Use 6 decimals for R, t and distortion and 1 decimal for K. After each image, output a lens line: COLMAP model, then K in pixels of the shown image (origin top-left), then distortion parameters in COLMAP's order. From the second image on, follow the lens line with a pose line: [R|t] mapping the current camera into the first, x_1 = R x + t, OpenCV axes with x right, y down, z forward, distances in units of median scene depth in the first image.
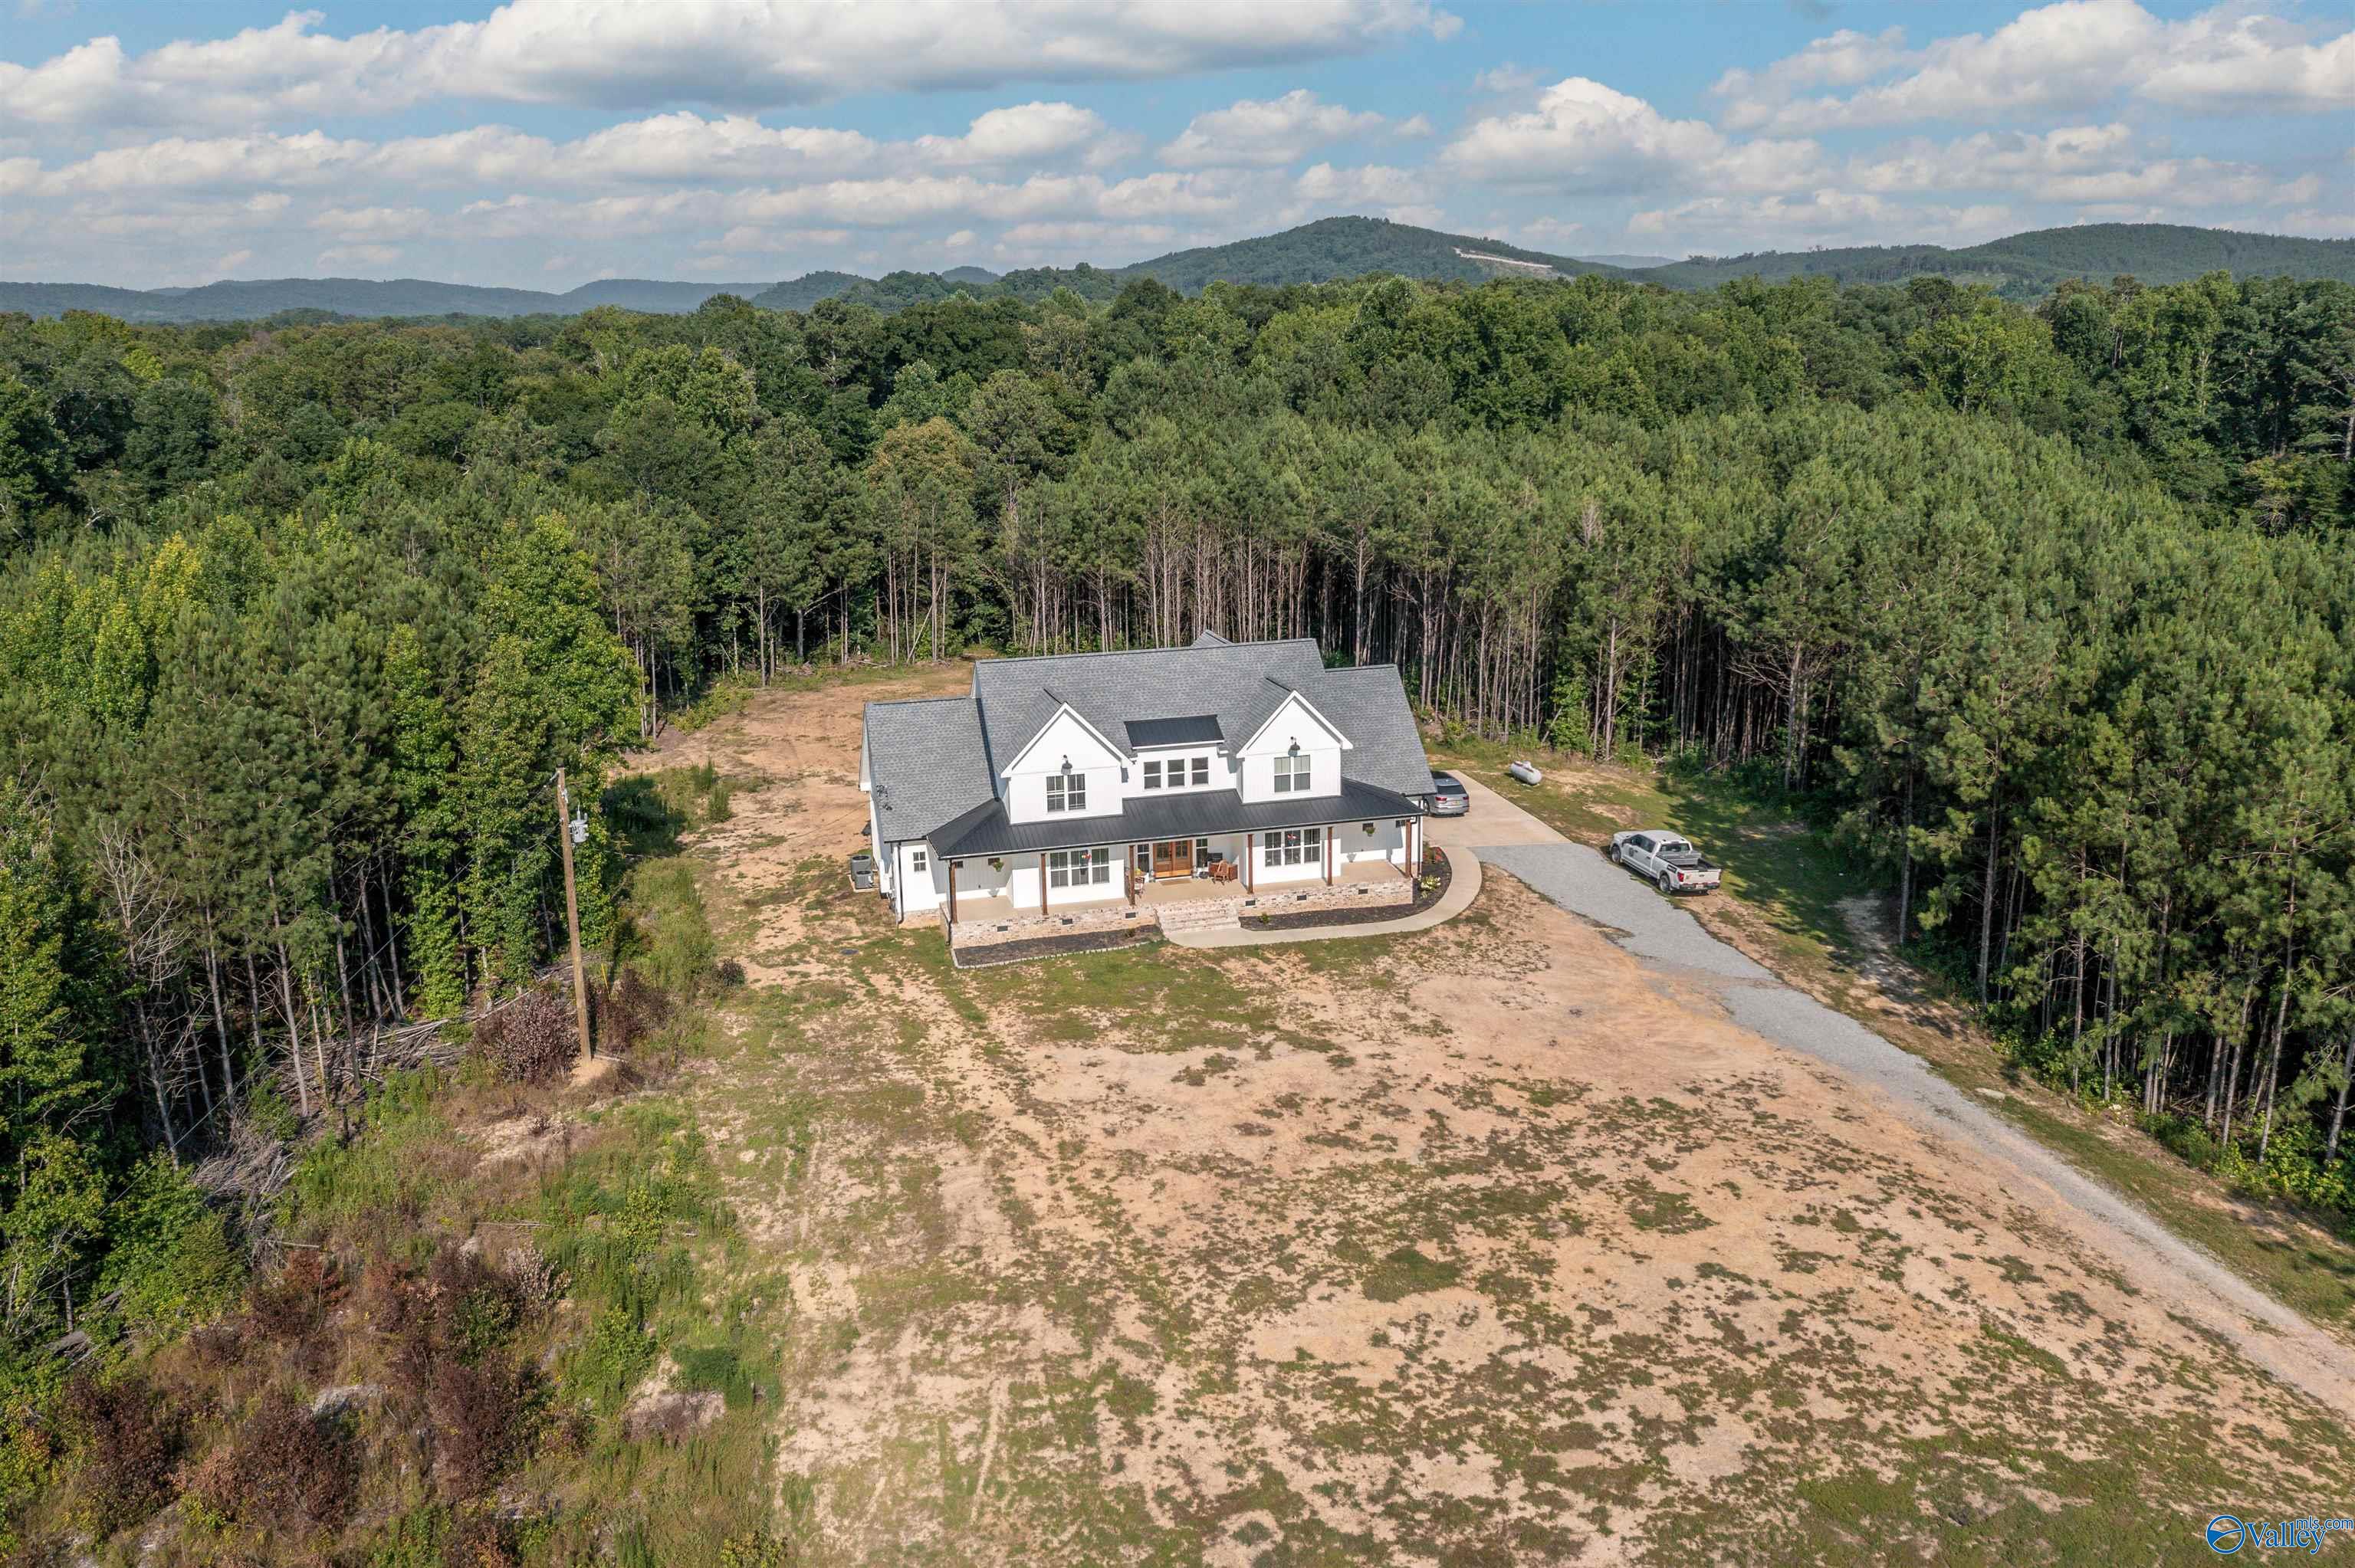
lens RADIAL K [[1907.7, 0, 1177.5], [0, 1907.7, 784.0], [0, 0, 1]] dist [-0.013558, -0.005088]
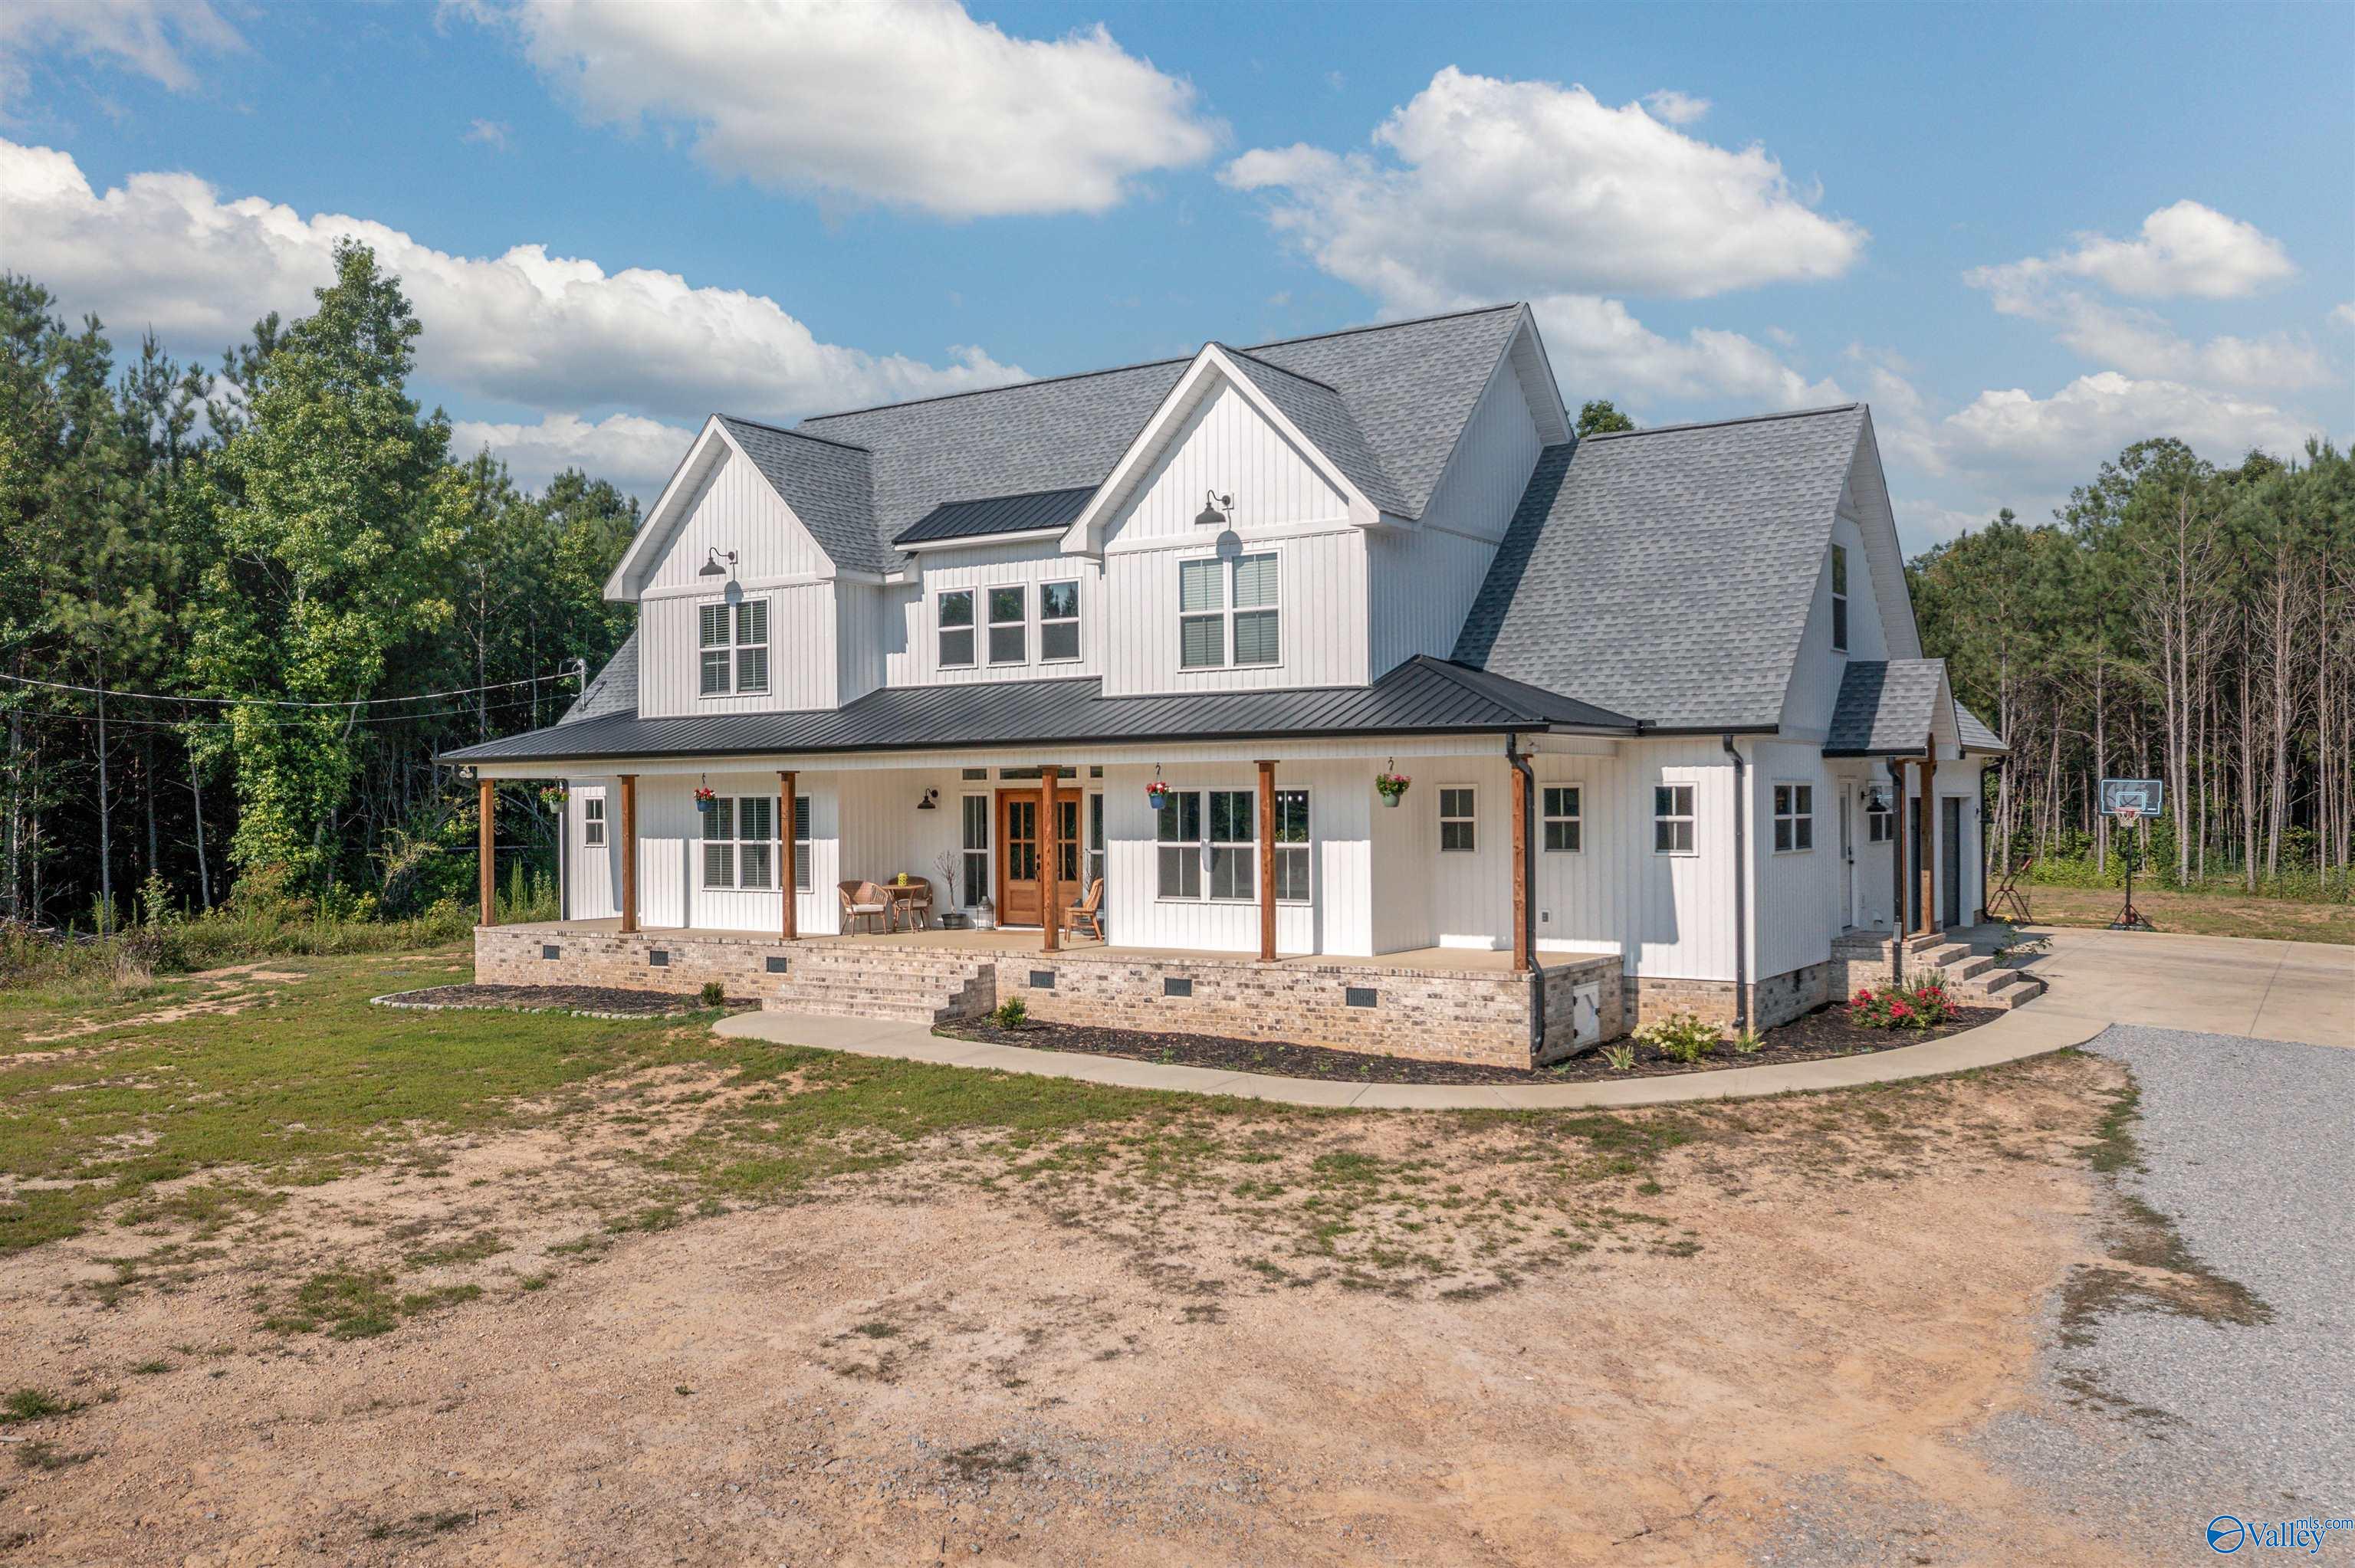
lens RADIAL K [[1907.7, 0, 1177.5], [0, 1907.7, 784.0], [0, 0, 1]] dist [-0.013558, -0.005088]
pose [[0.661961, 0.007963, -0.749496, 0.312514], [-0.187329, 0.969968, -0.155145, 0.078879], [0.725752, 0.243102, 0.643573, 0.819917]]
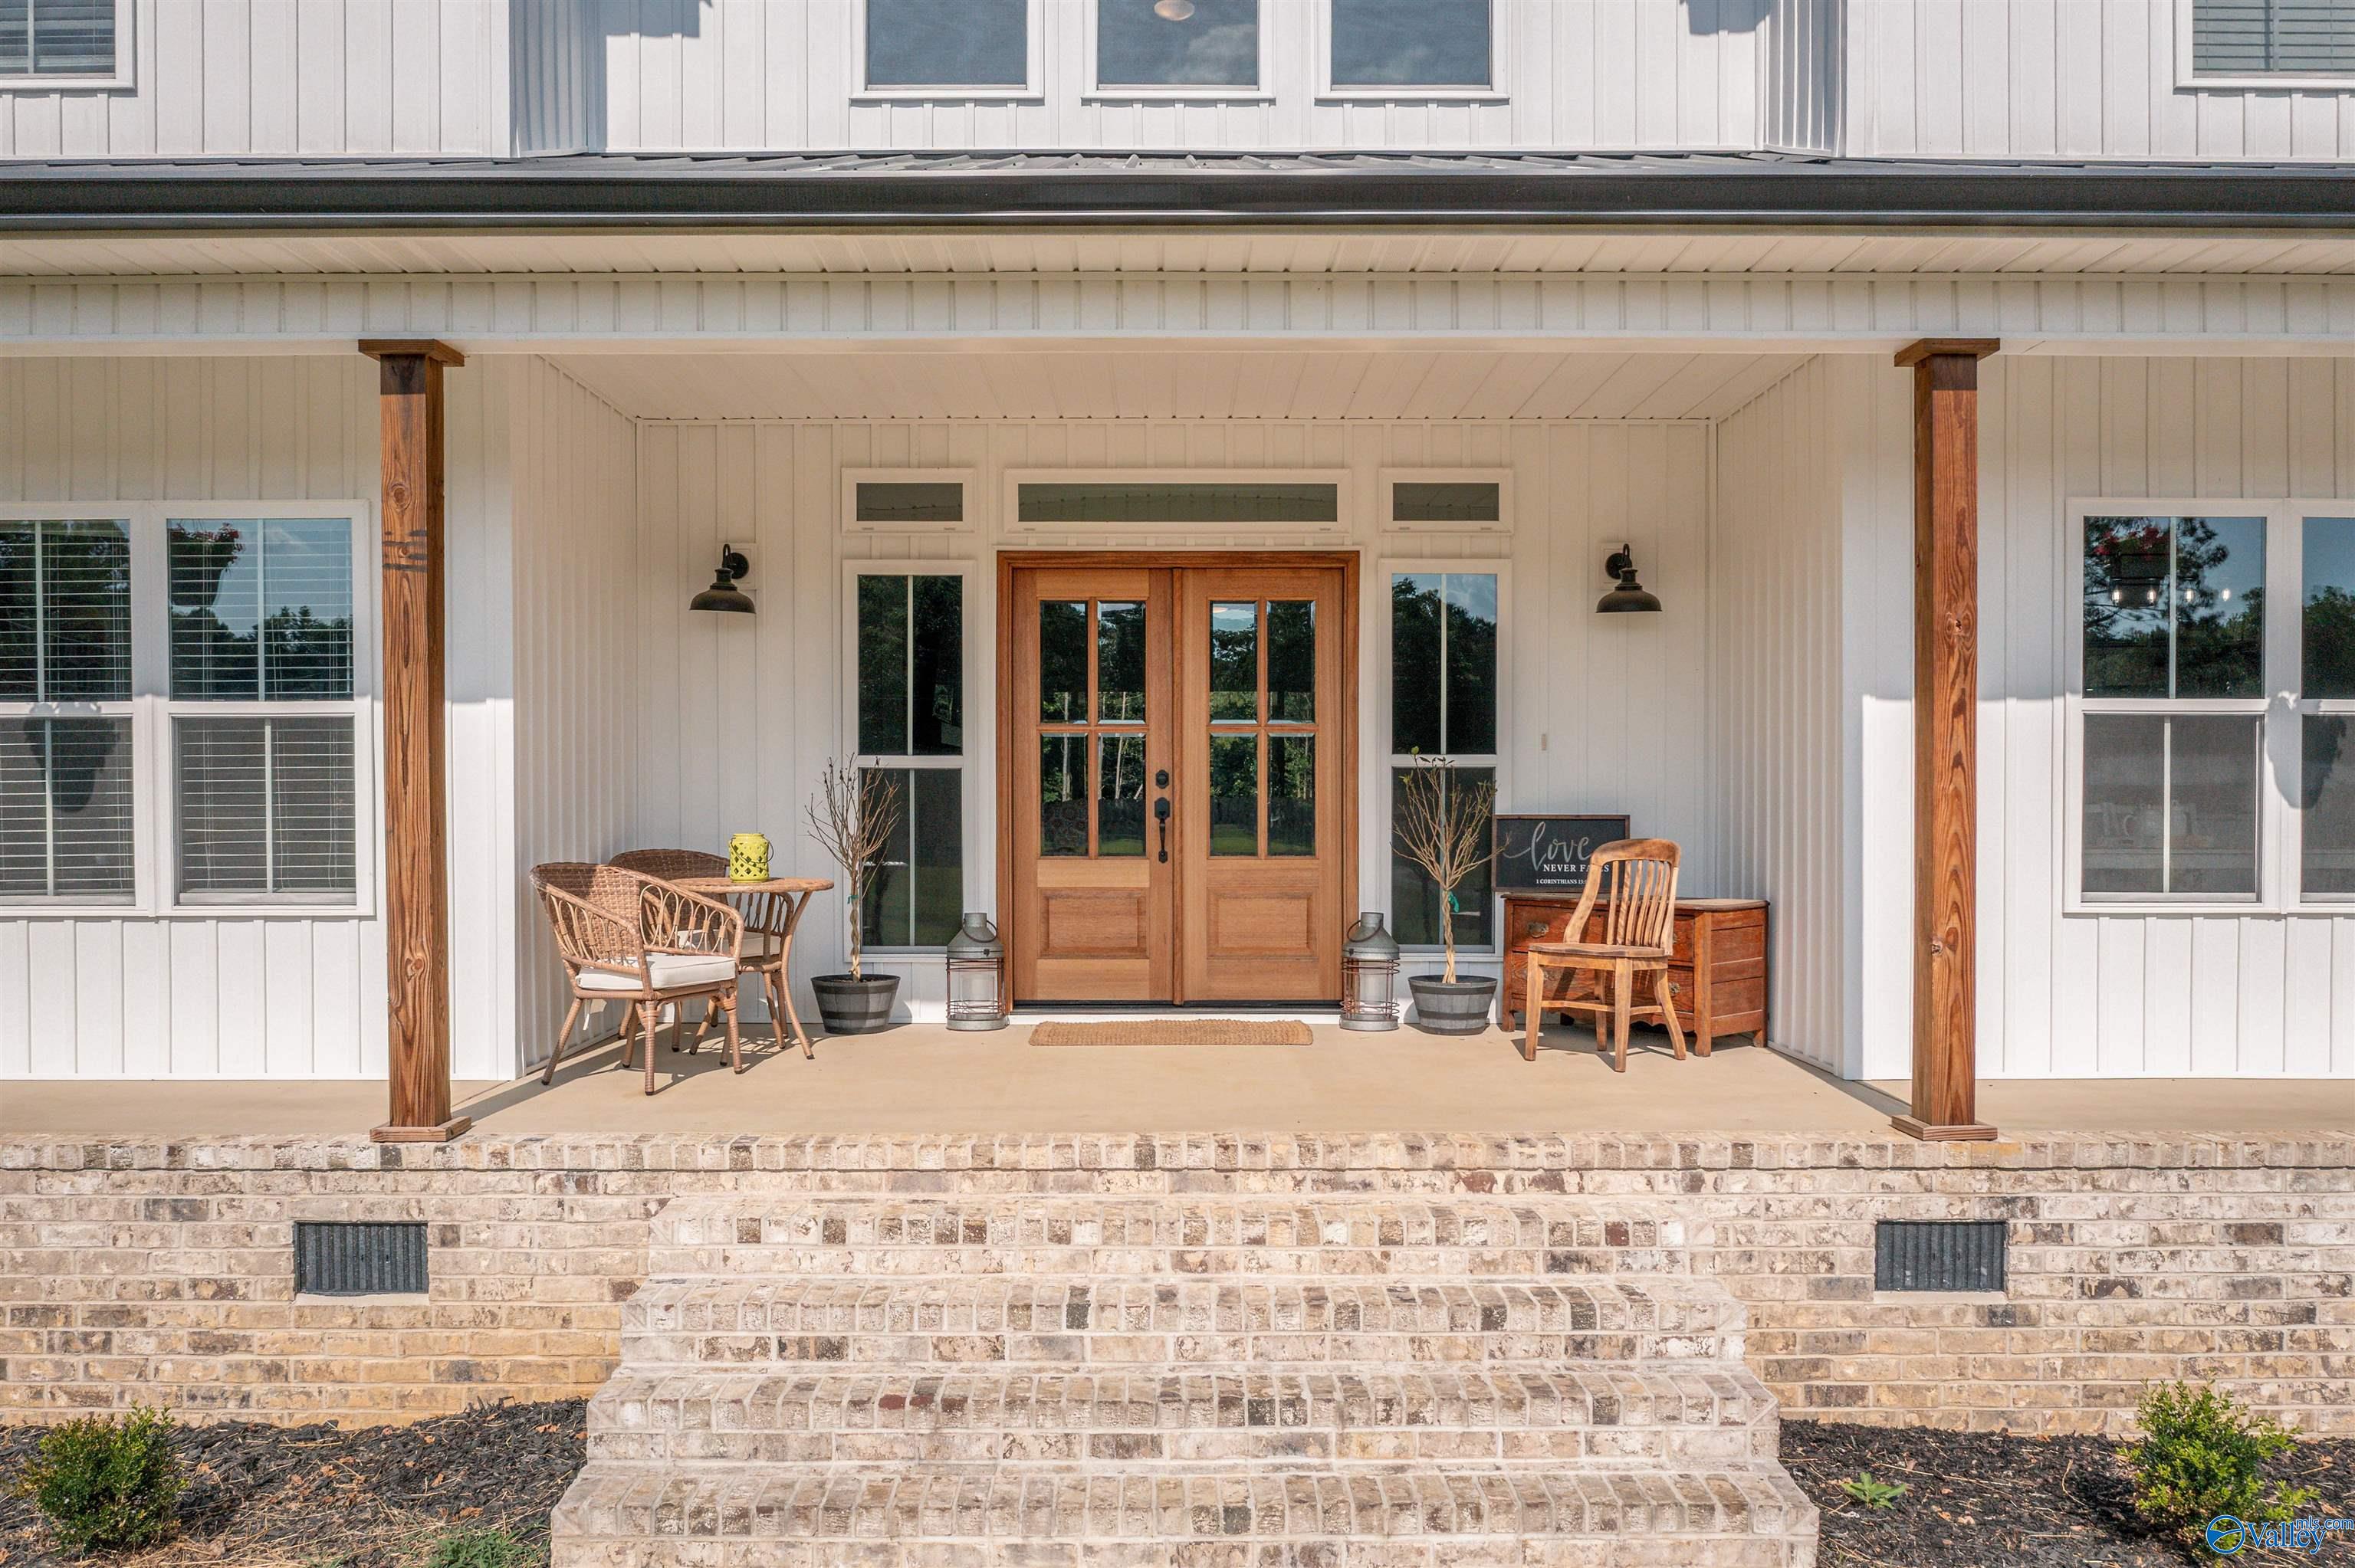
lens RADIAL K [[2053.4, 0, 1177.5], [0, 2053.4, 784.0], [0, 0, 1]] dist [-0.005287, -0.001068]
pose [[0.966206, 0.018260, -0.257123, 0.030420], [-0.080644, 0.968829, -0.234238, 0.067971], [0.244831, 0.247058, 0.937561, 0.936877]]
